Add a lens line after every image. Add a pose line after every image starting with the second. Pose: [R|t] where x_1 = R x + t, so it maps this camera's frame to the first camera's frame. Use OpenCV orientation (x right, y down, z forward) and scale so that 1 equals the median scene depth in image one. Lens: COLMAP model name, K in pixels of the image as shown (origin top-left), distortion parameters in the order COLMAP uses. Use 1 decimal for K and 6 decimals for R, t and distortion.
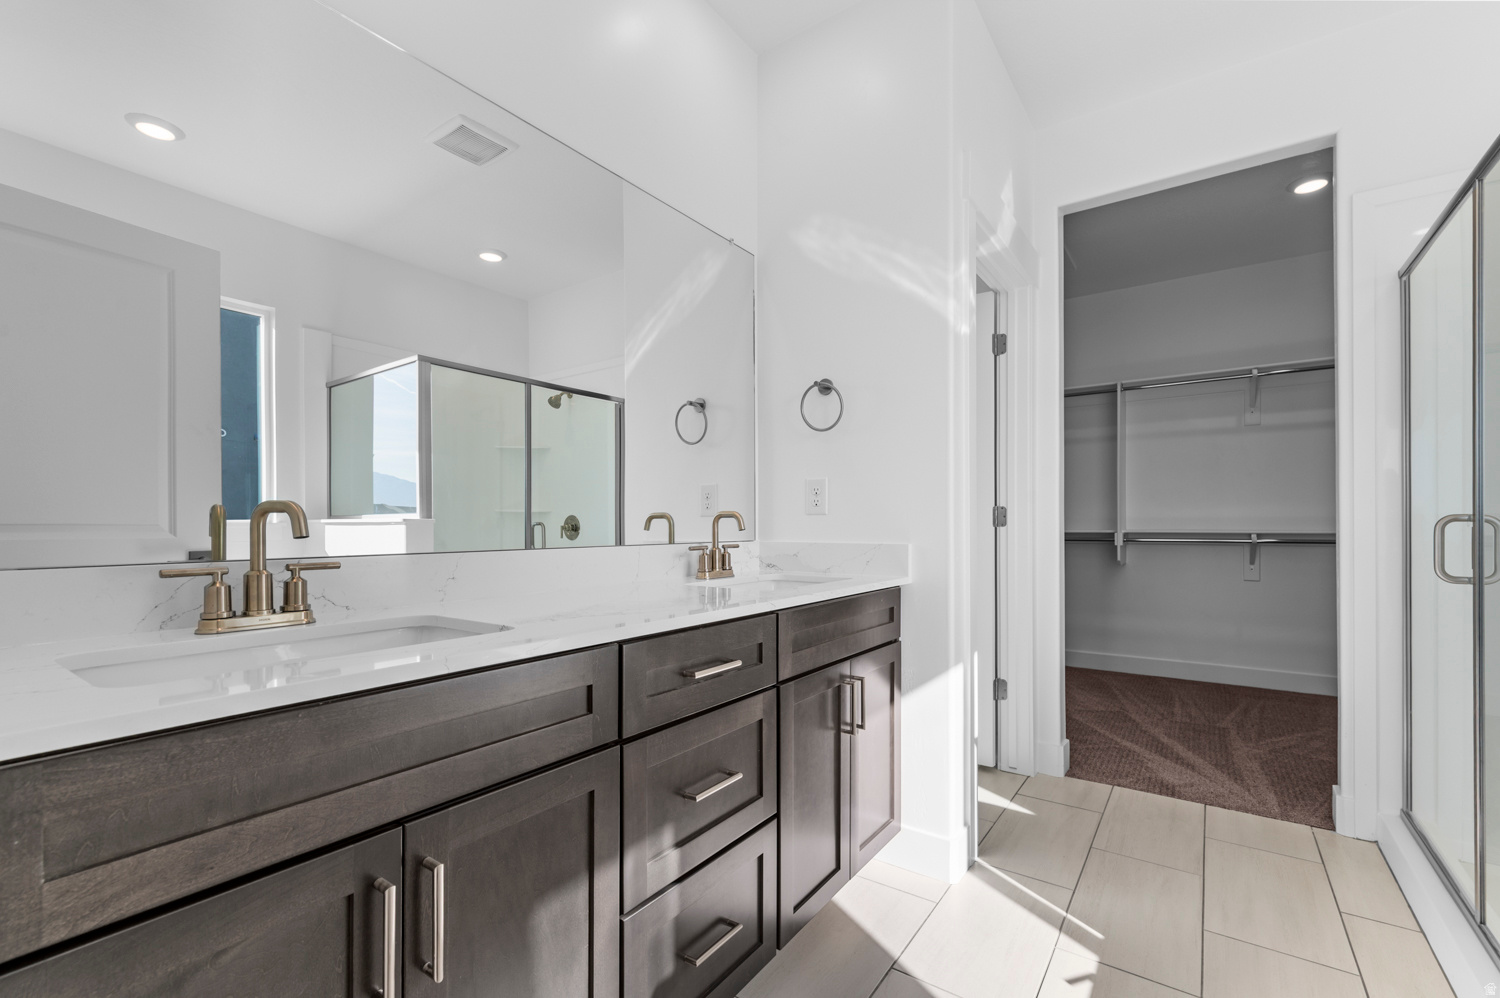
lens RADIAL K [[649.4, 0, 752.6], [0, 649.4, 512.6], [0, 0, 1]] dist [0.002116, 0.000306]
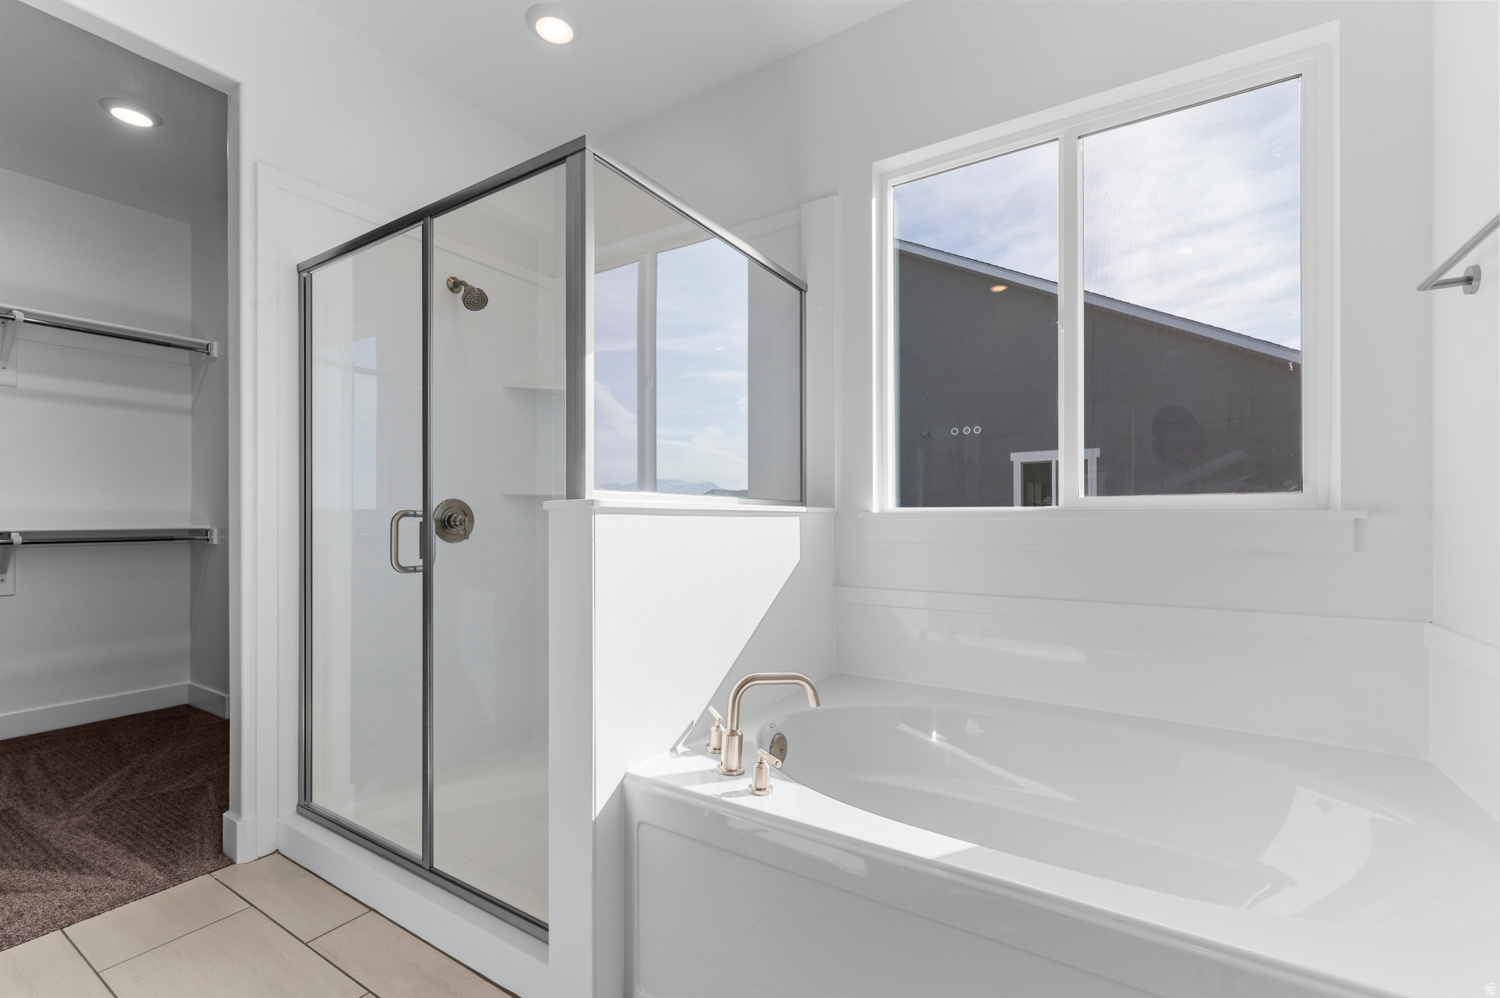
lens RADIAL K [[649.4, 0, 753.5], [0, 649.4, 511.8], [0, 0, 1]] dist [0.002116, 0.000306]
pose [[-0.059360, 0.002776, 0.998233, -0.033428], [-0.013046, 0.999909, -0.003557, 0.001185], [-0.998151, -0.013234, -0.059318, 0.297718]]
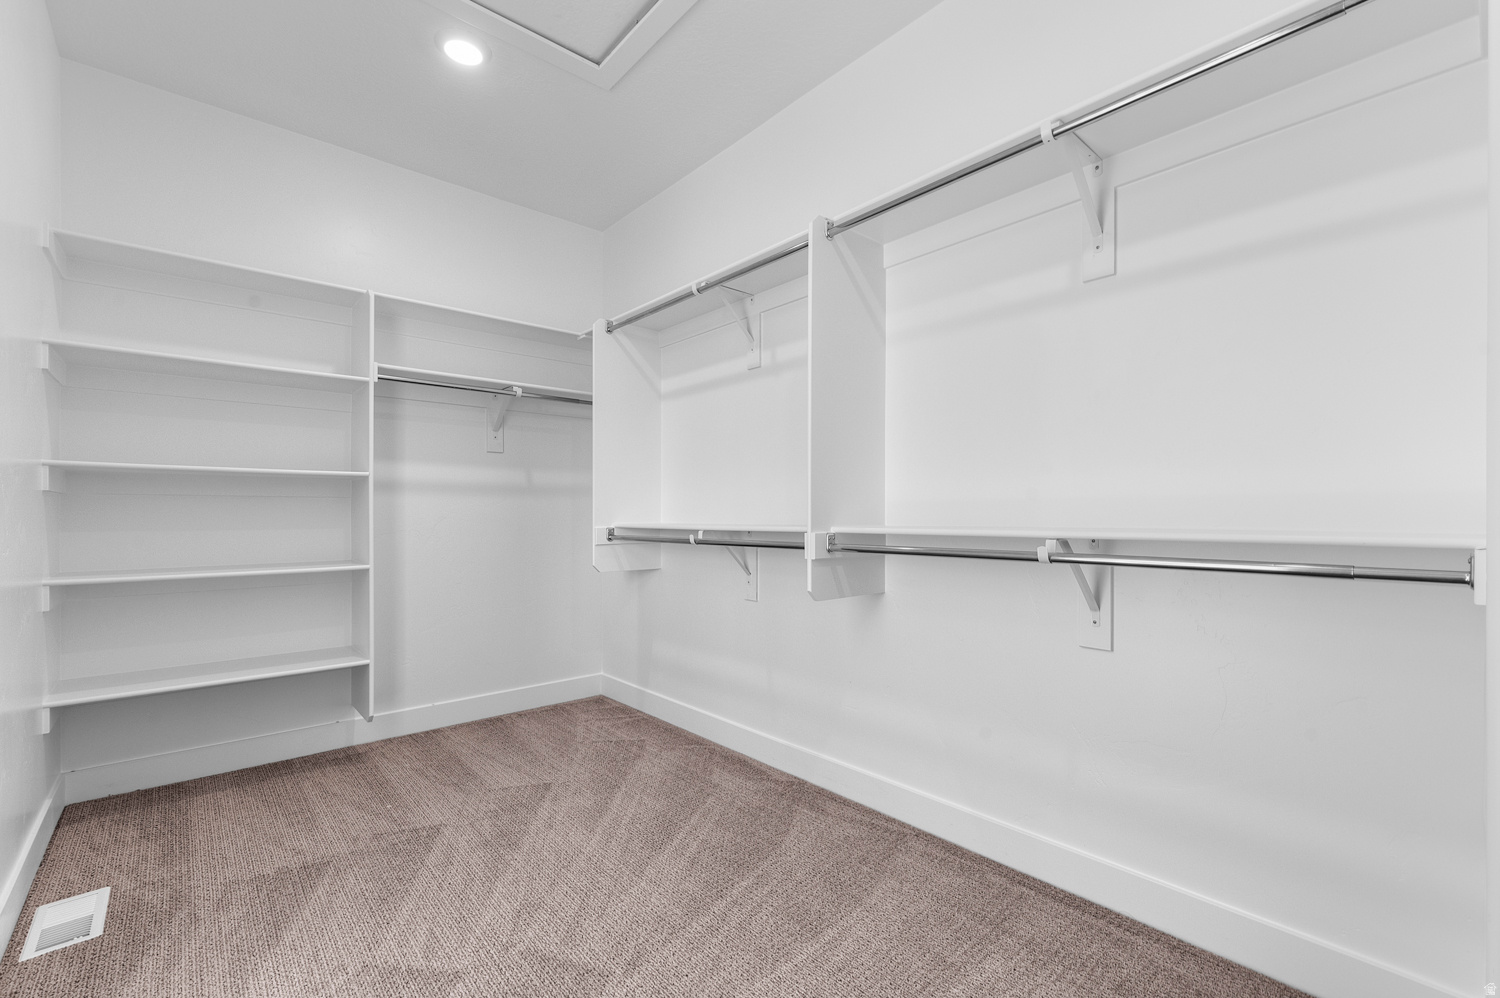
lens RADIAL K [[649.4, 0, 750.4], [0, 649.4, 501.6], [0, 0, 1]] dist [0.002116, 0.000306]
pose [[0.973664, 0.002483, -0.227973, 0.965430], [-0.000171, 0.999948, 0.010162, 0.005675], [0.227987, -0.009856, 0.973614, 0.812086]]
